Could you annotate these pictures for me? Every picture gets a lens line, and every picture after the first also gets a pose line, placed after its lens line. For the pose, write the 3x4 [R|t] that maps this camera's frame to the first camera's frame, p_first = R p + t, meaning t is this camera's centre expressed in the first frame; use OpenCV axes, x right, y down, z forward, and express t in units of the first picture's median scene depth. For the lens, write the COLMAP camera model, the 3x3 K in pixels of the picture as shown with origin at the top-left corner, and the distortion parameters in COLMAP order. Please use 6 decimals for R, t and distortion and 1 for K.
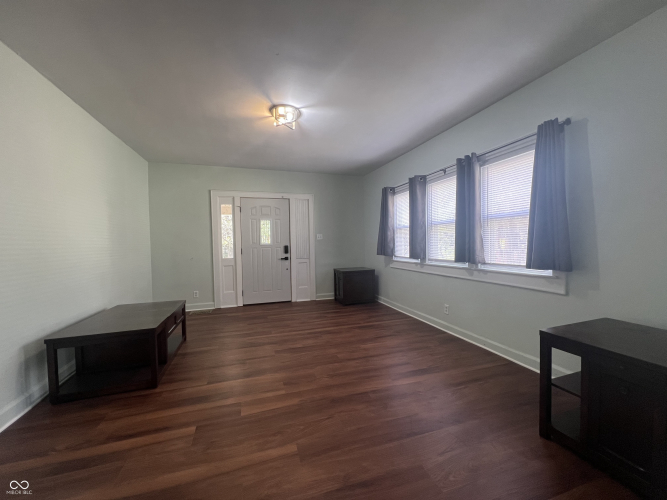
lens RADIAL K [[270.9, 0, 333.5], [0, 270.9, 250.0], [0, 0, 1]] dist [-0.000740, 0.000037]
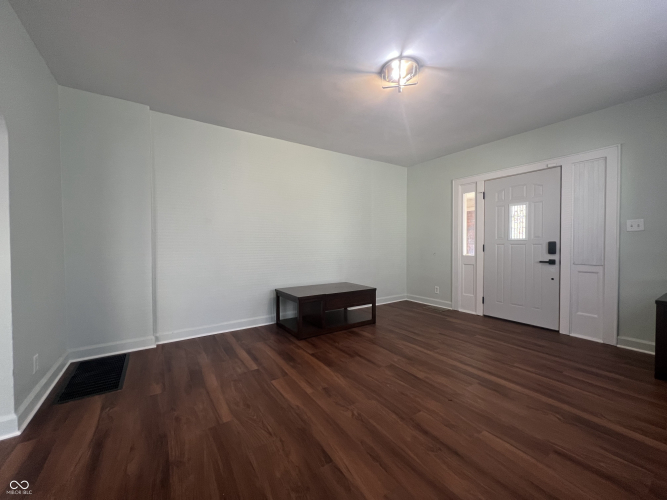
lens RADIAL K [[270.9, 0, 333.5], [0, 270.9, 250.0], [0, 0, 1]] dist [-0.000740, 0.000037]
pose [[0.250859, 0.038244, -0.967268, 0.337053], [-0.028934, 0.999069, 0.031997, -0.002505], [0.967591, 0.019961, 0.251732, 0.379608]]
